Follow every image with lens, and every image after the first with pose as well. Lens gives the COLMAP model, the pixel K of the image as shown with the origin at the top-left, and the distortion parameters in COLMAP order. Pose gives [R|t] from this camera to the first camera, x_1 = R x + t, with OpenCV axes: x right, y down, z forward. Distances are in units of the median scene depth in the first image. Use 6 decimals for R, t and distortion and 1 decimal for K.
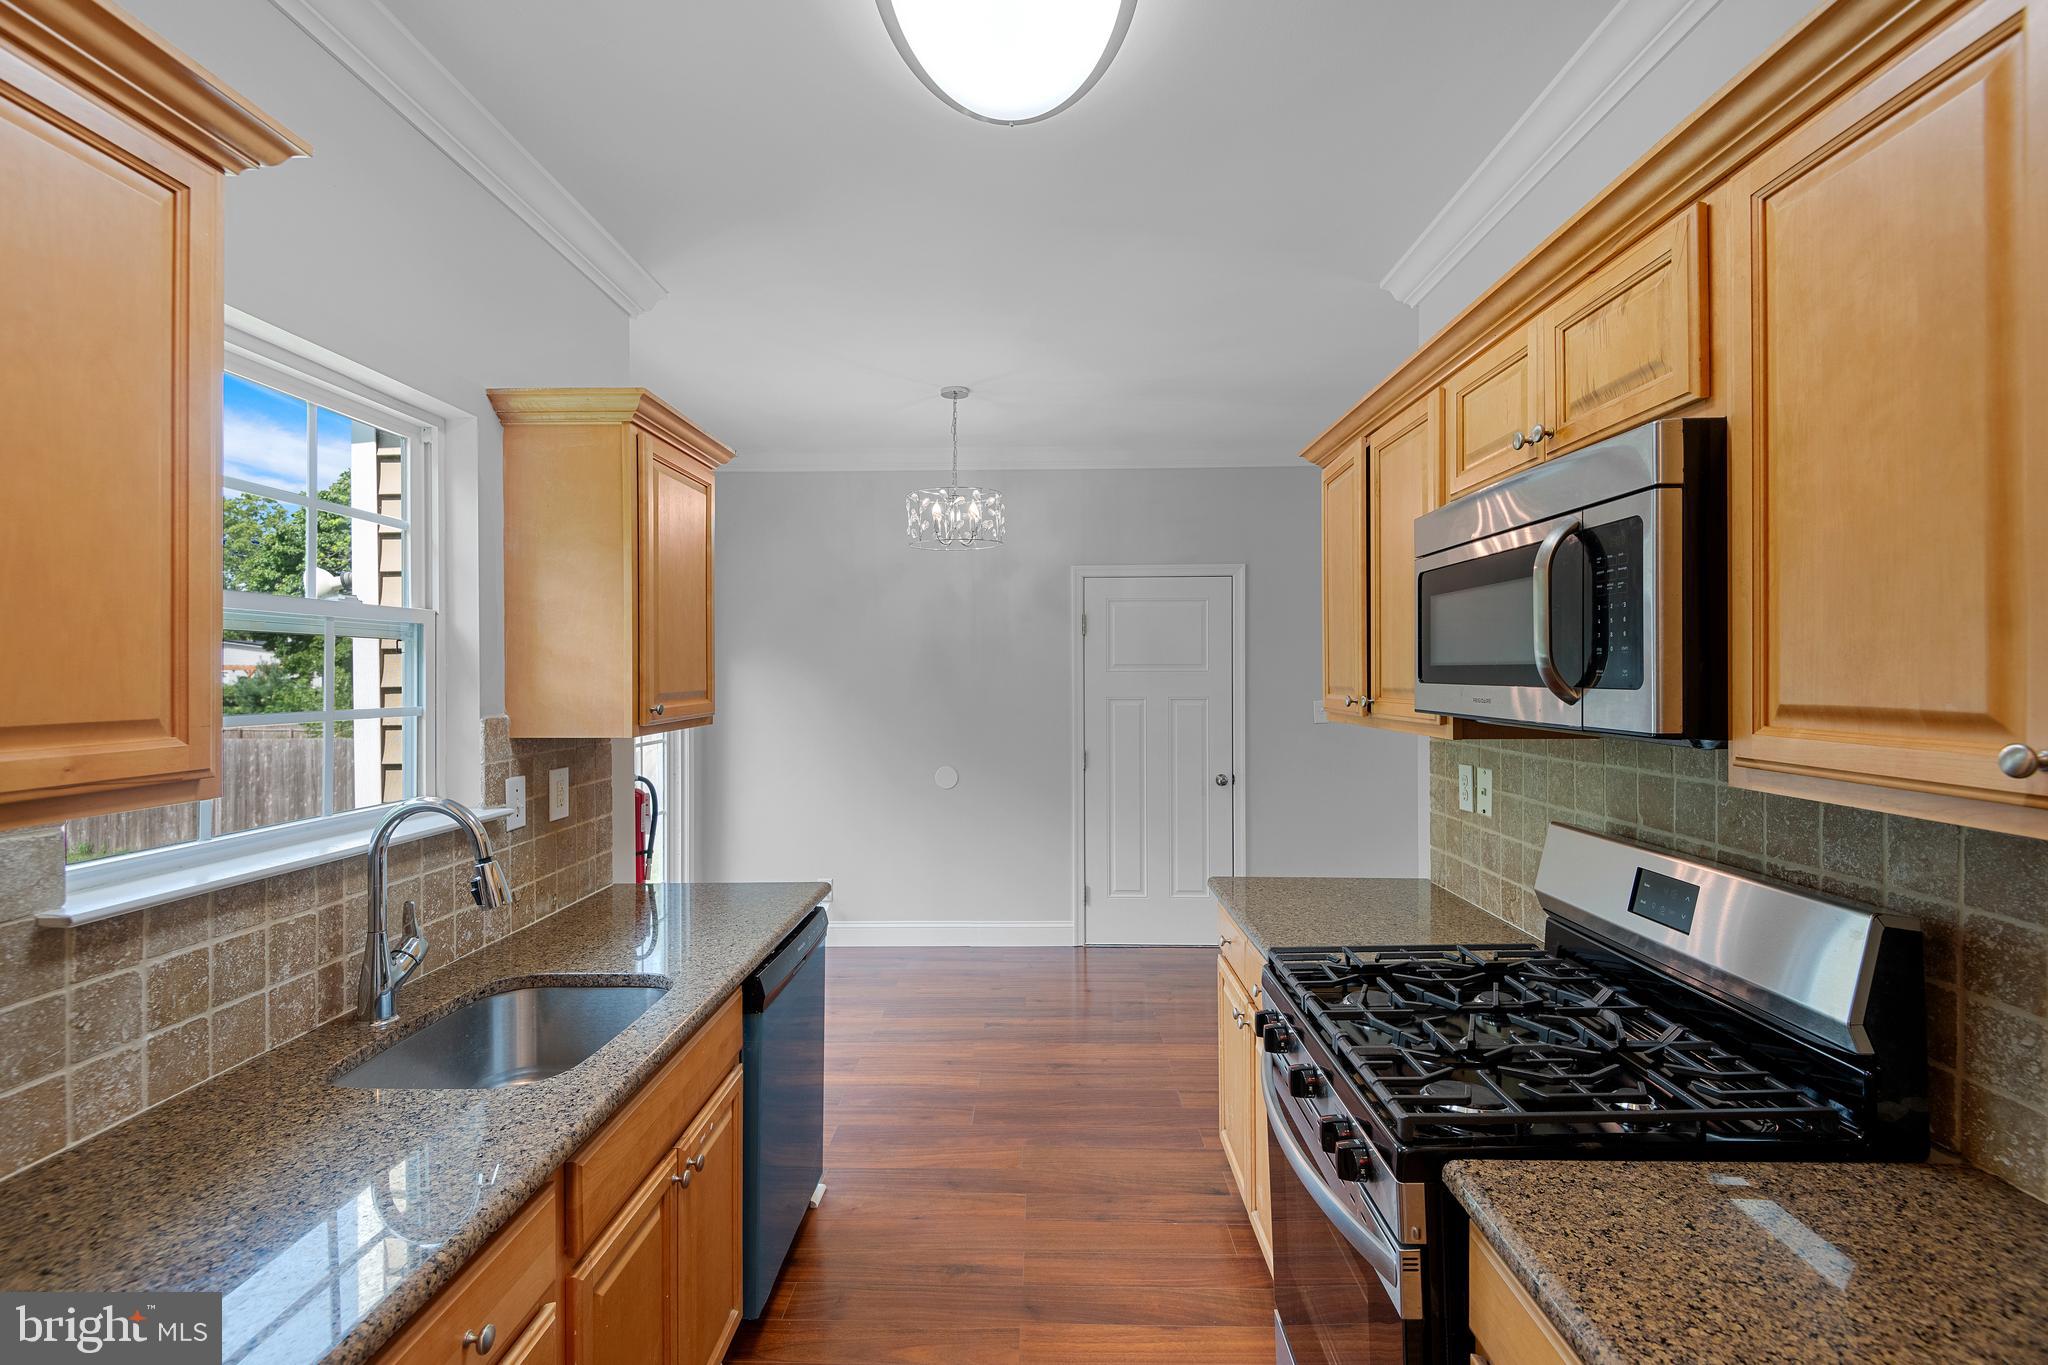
lens RADIAL K [[931.2, 0, 1021.8], [0, 931.2, 680.3], [0, 0, 1]] dist [0.032165, -0.020132]
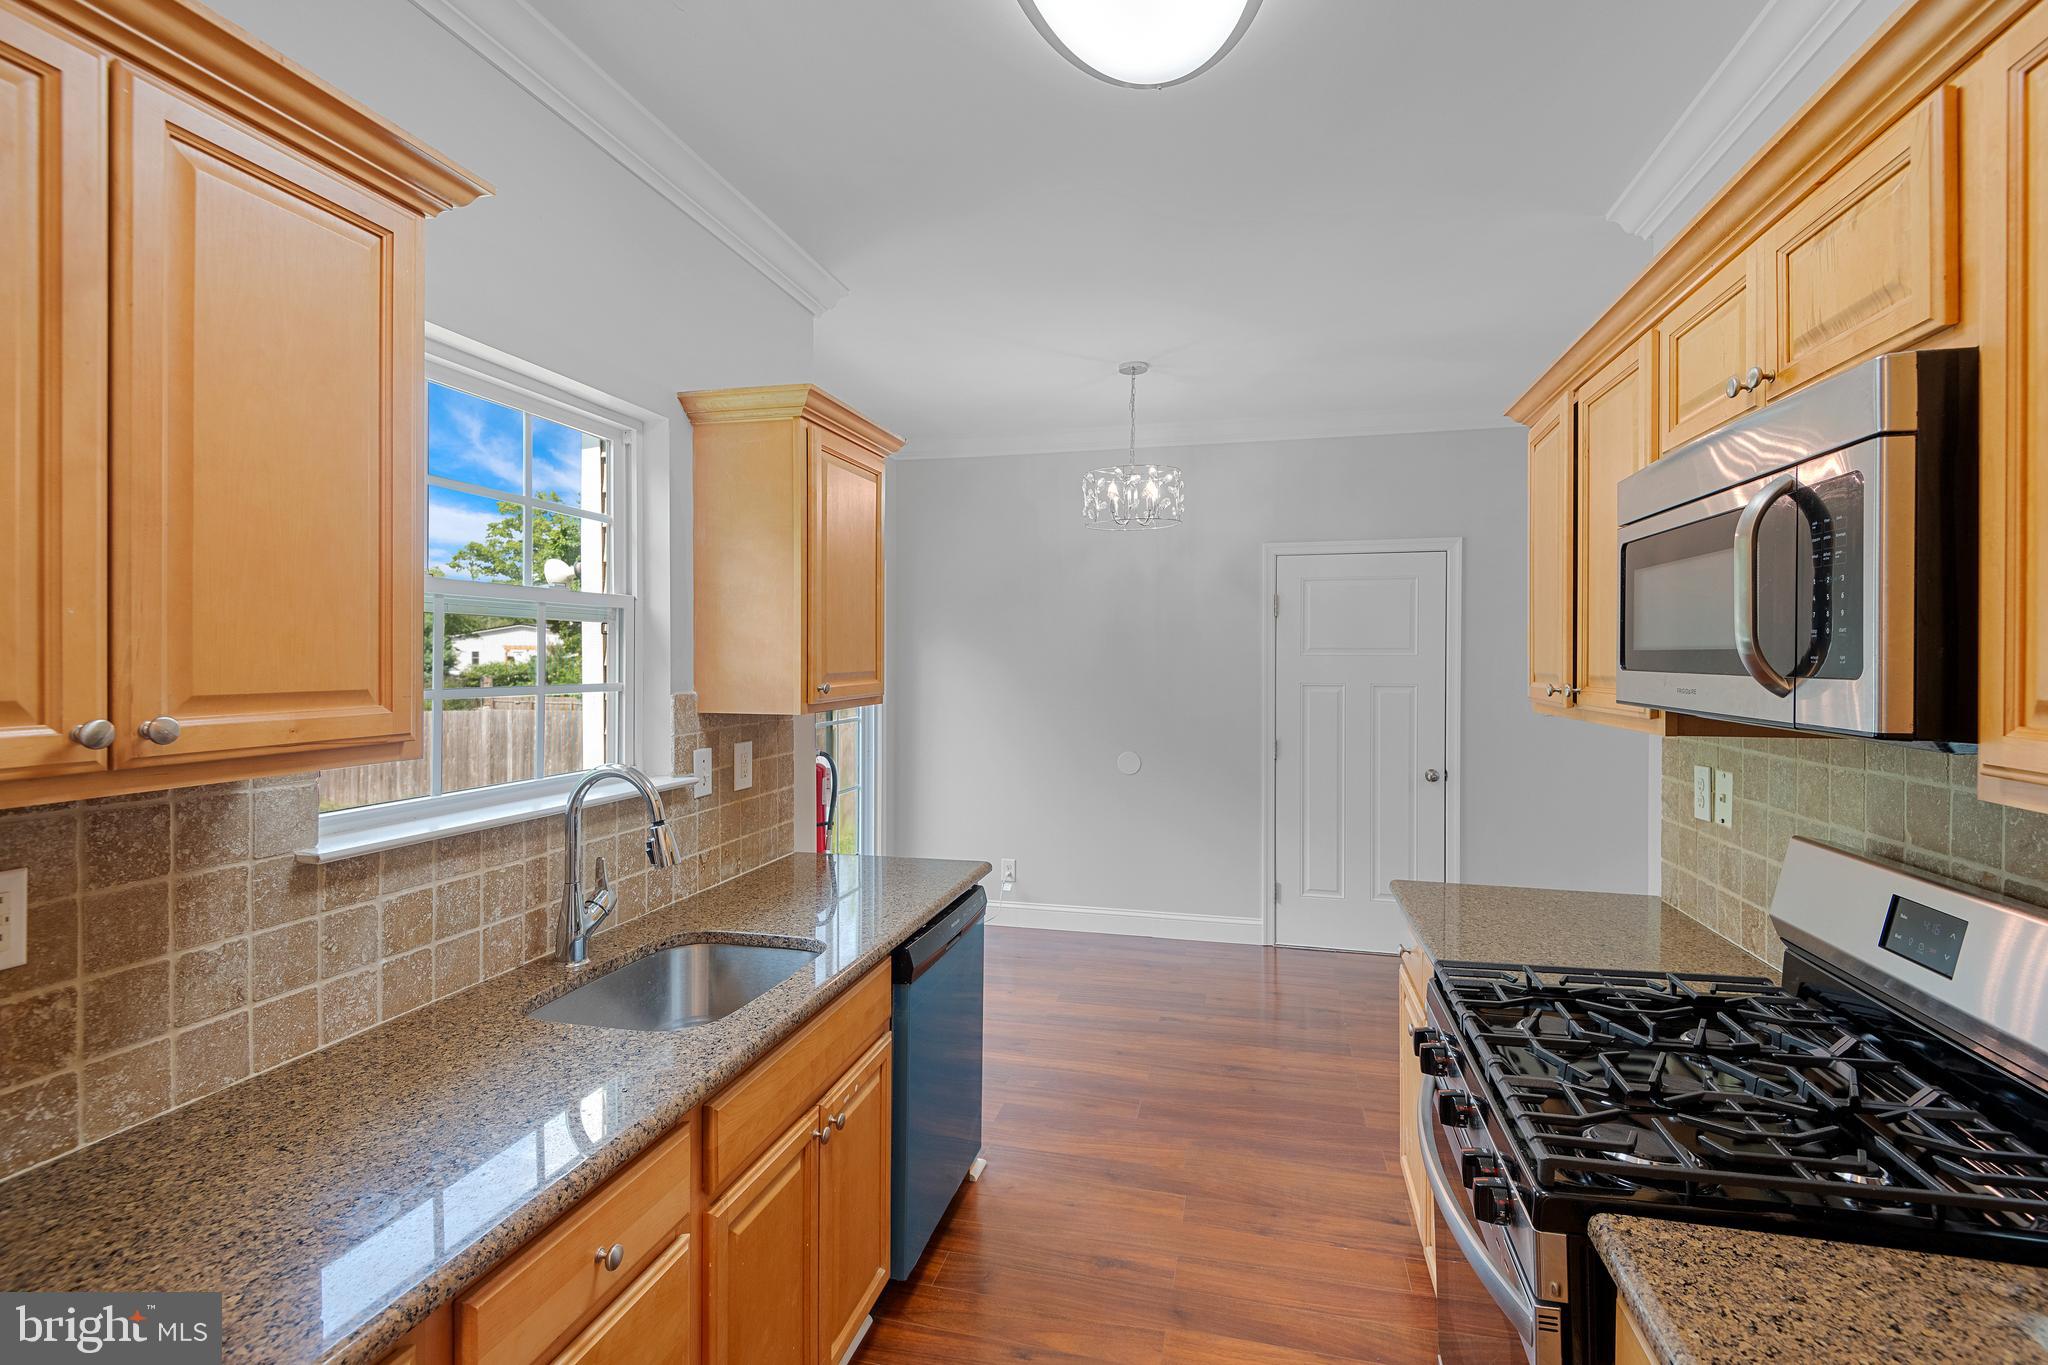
lens RADIAL K [[950.5, 0, 1026.4], [0, 950.5, 667.7], [0, 0, 1]] dist [0.030251, -0.016257]
pose [[0.976255, 0.009098, -0.216433, 0.067428], [-0.008187, 0.999953, 0.005104, 0.000388], [0.216470, -0.003211, 0.976284, 0.004746]]
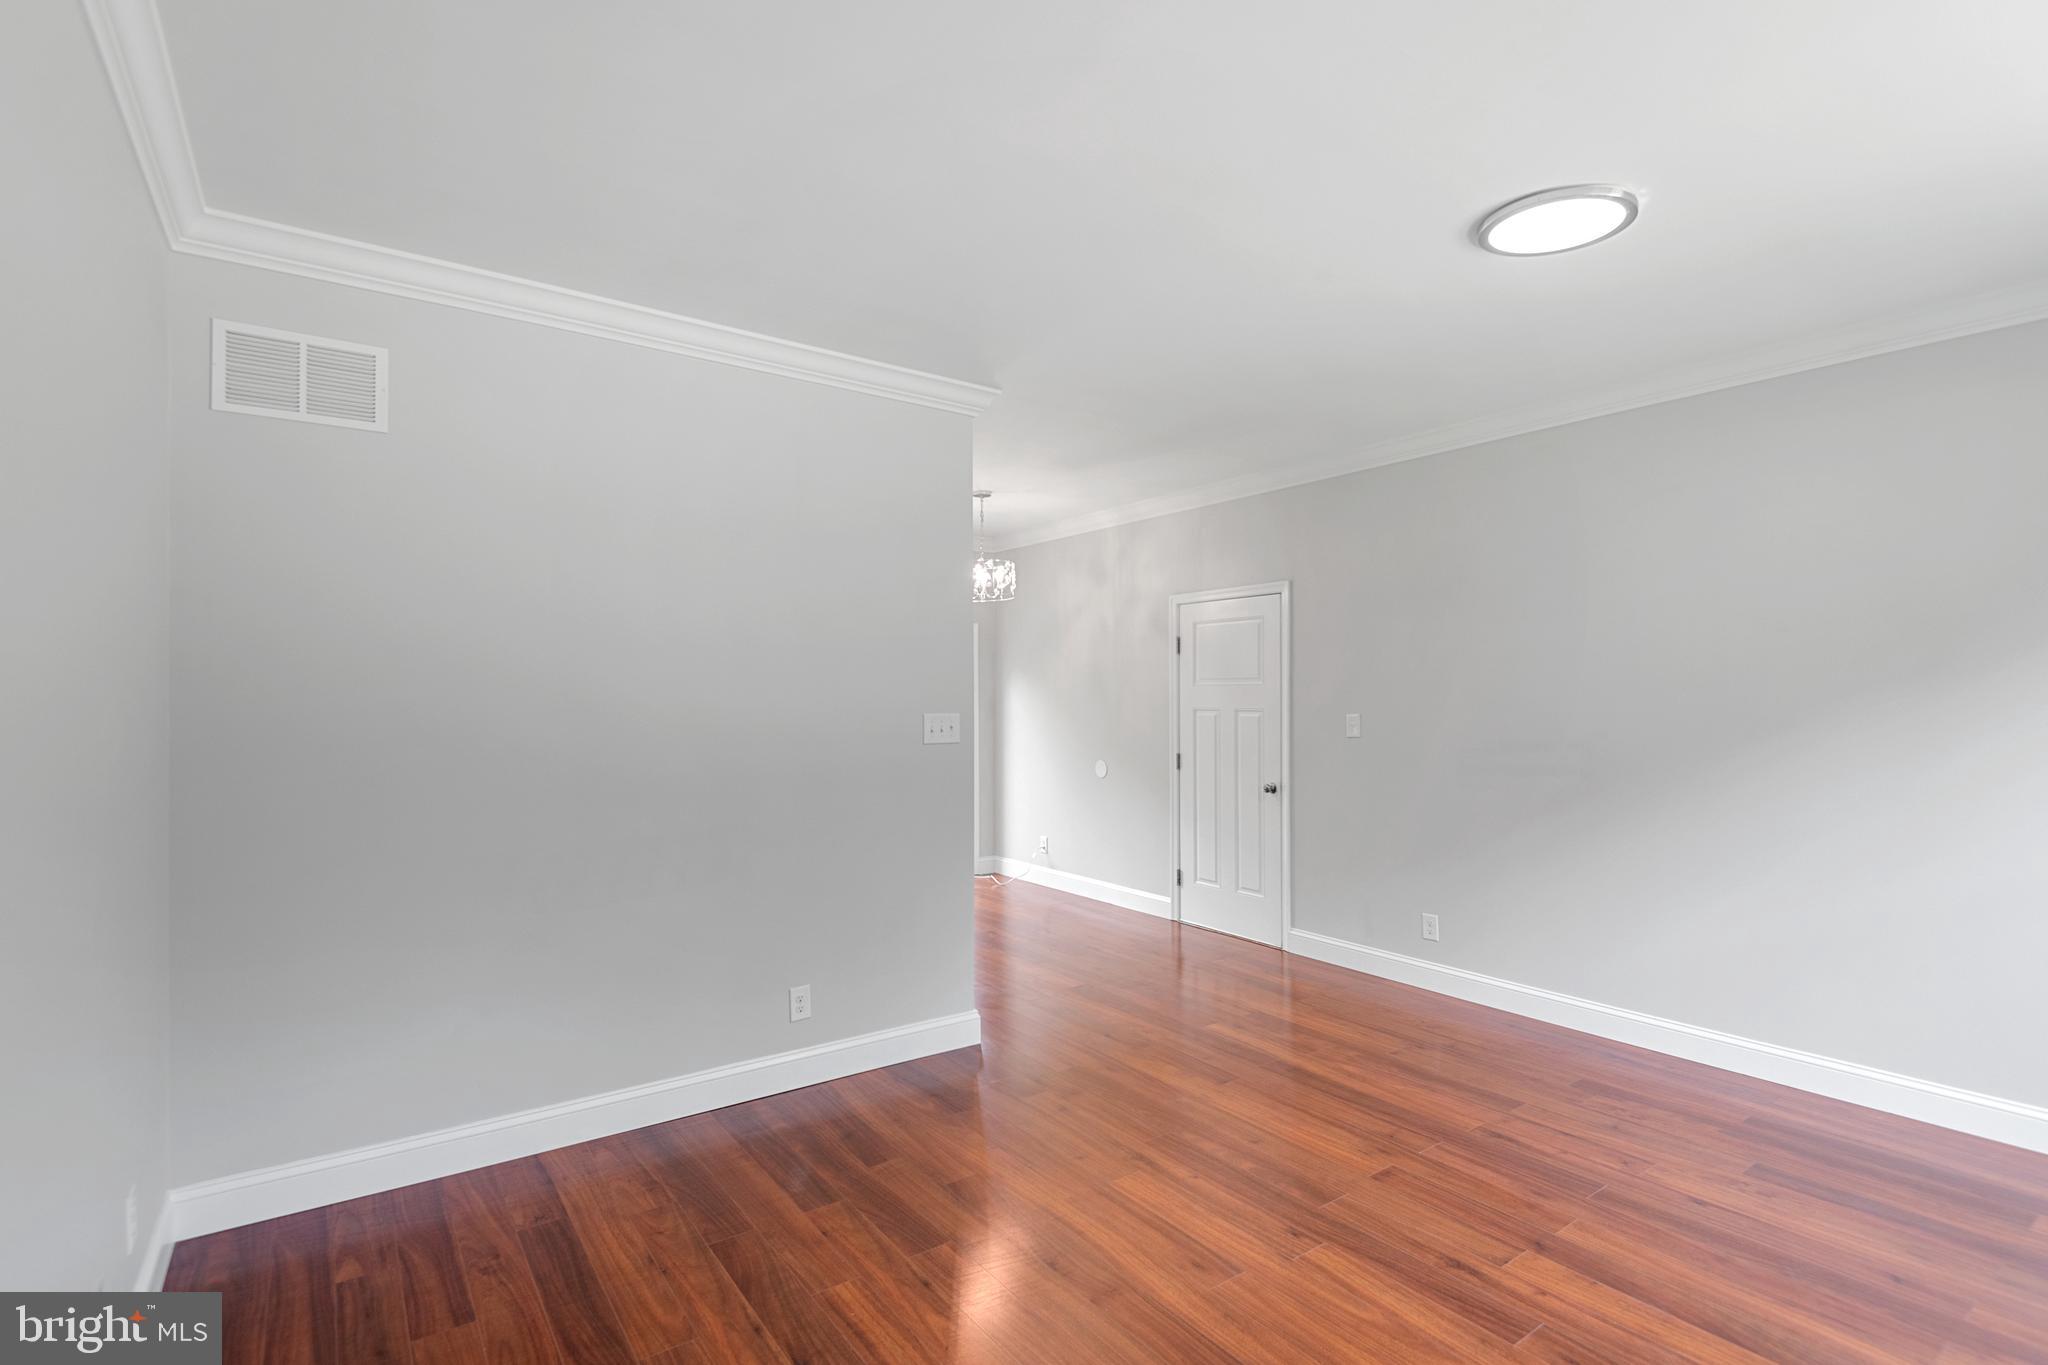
lens RADIAL K [[965.0, 0, 1024.0], [0, 965.0, 682.5], [0, 0, 1]] dist [0.038166, -0.021418]
pose [[0.599747, -0.008634, -0.800143, 2.188999], [-0.008057, 0.999826, -0.016828, 0.021730], [0.800149, 0.016539, 0.599573, 0.283294]]
